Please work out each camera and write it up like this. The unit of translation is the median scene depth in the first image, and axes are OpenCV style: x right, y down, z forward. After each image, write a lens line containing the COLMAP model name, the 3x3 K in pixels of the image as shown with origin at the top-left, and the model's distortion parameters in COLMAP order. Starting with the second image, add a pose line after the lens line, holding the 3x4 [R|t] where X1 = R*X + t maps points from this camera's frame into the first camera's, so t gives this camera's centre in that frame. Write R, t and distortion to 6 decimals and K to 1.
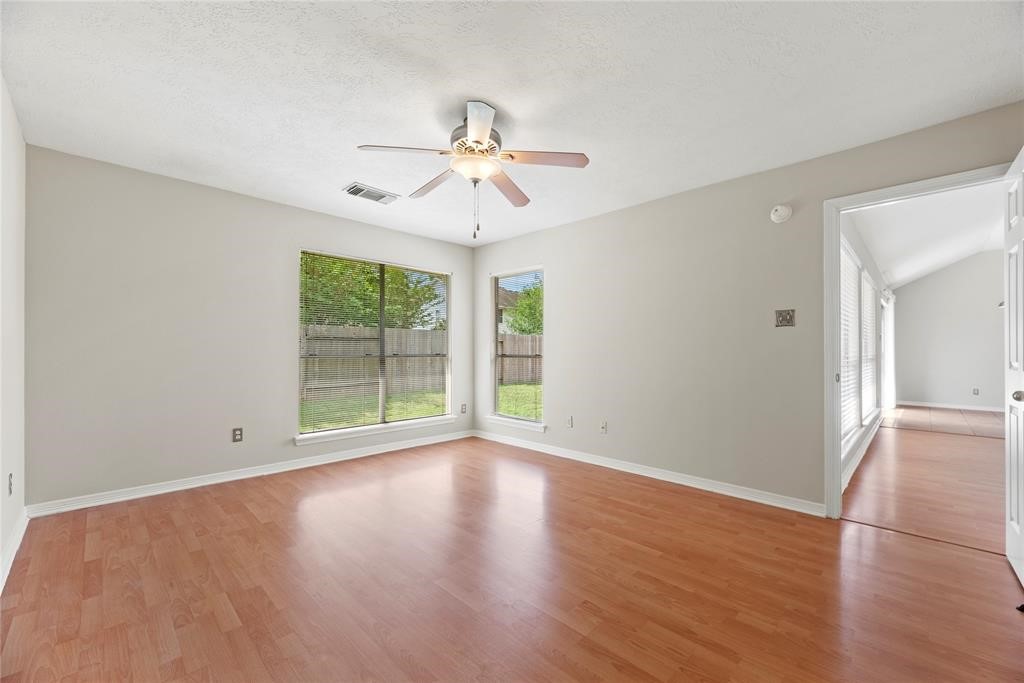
lens RADIAL K [[414.8, 0, 518.8], [0, 414.8, 347.5], [0, 0, 1]] dist [0.000794, 0.000710]
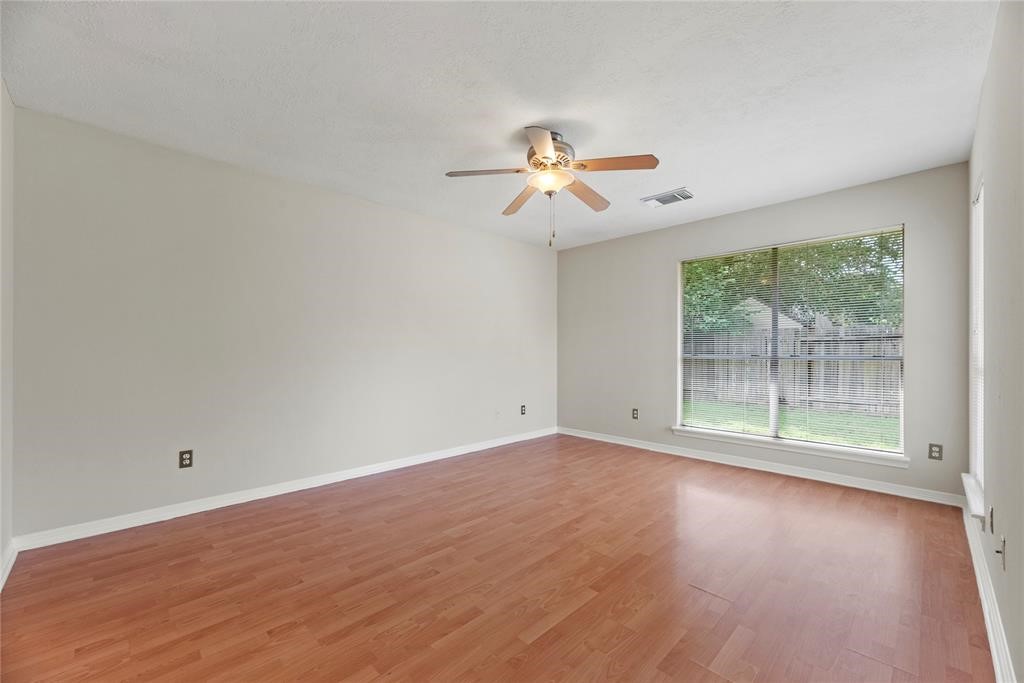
lens RADIAL K [[414.8, 0, 519.2], [0, 414.8, 346.1], [0, 0, 1]] dist [0.000794, 0.000710]
pose [[-0.013435, -0.012304, -0.999834, 0.795563], [0.006165, 0.999904, -0.012388, 0.007807], [0.999891, -0.006331, -0.013358, 0.763600]]
